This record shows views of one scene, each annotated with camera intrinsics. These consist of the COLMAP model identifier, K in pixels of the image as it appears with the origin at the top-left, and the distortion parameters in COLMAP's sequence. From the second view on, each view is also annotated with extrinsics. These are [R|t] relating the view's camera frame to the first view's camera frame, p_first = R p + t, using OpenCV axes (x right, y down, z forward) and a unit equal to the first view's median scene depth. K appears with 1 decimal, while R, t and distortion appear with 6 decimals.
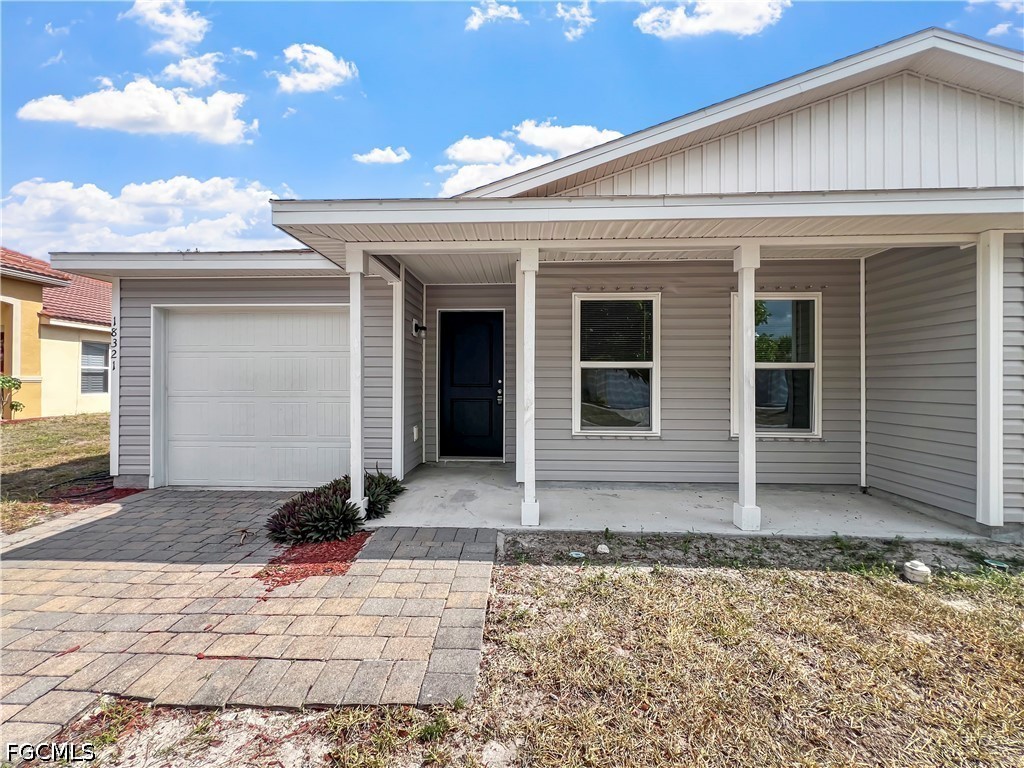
lens RADIAL K [[416.0, 0, 509.5], [0, 416.0, 384.9], [0, 0, 1]] dist [-0.001901, -0.000295]
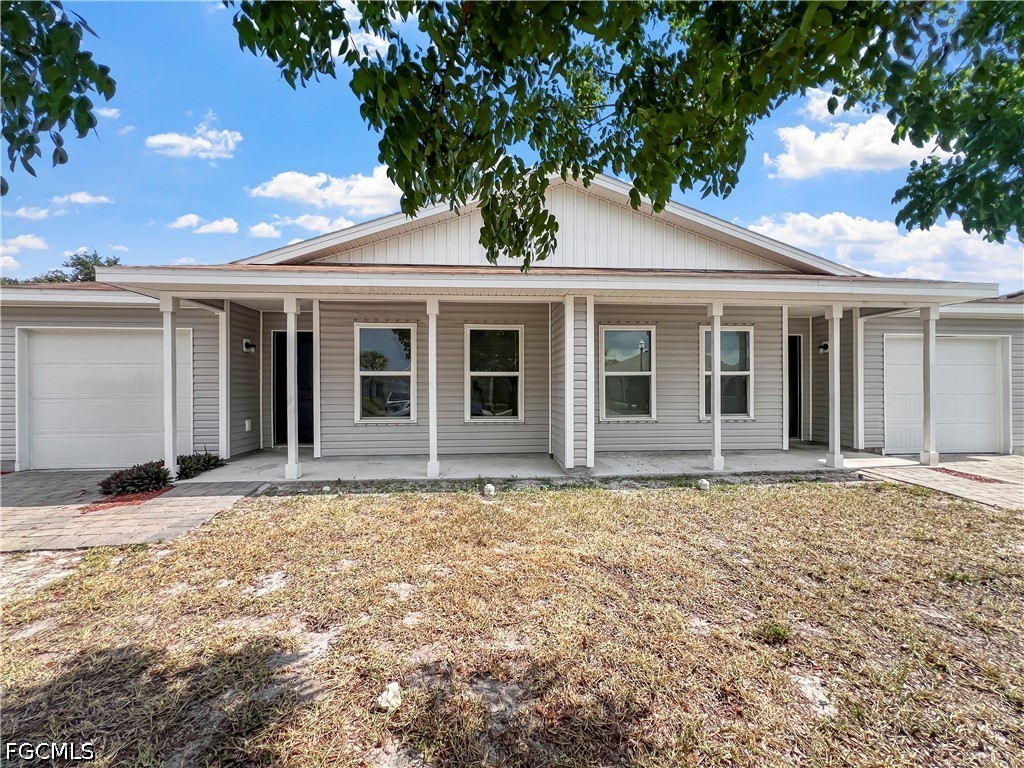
lens RADIAL K [[413.8, 0, 511.5], [0, 413.8, 393.7], [0, 0, 1]] dist [-0.002468, -0.000482]
pose [[0.992119, -0.006375, 0.125138, 0.683312], [0.006385, 0.999980, 0.000324, 0.031428], [-0.125137, 0.000478, 0.992139, -0.623720]]
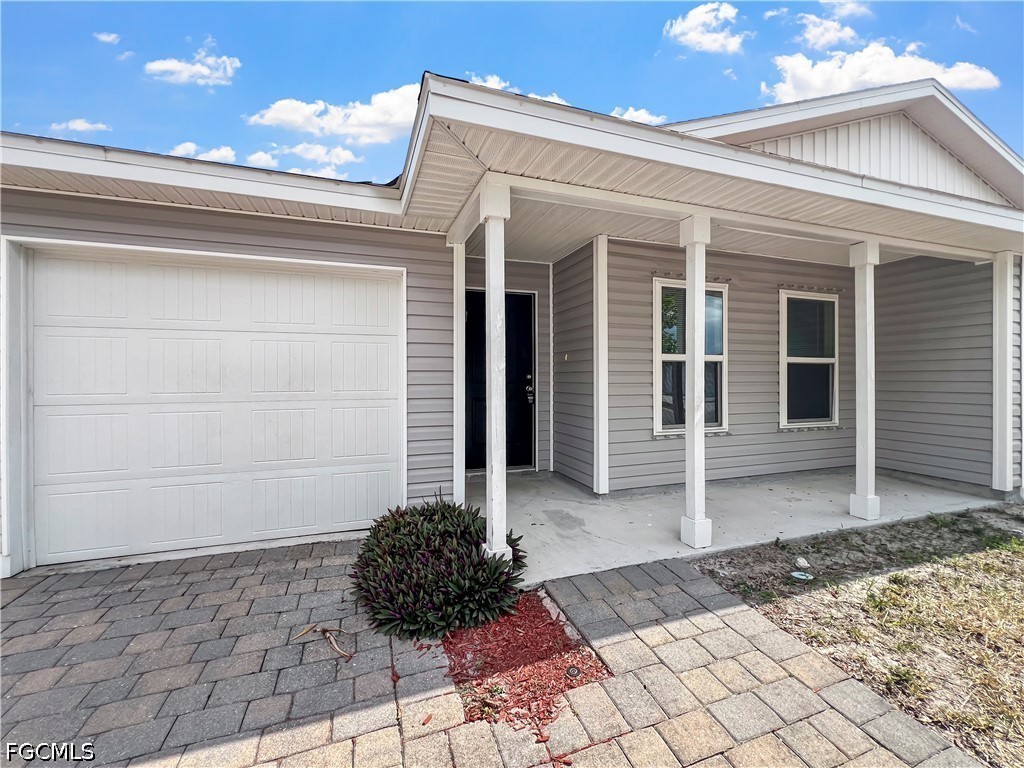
lens RADIAL K [[416.0, 0, 509.5], [0, 416.0, 384.9], [0, 0, 1]] dist [-0.001901, -0.000295]
pose [[0.931720, -0.011351, 0.363000, -0.628784], [0.008282, 0.999916, 0.010008, -0.000927], [-0.363083, -0.006318, 0.931736, 0.371011]]
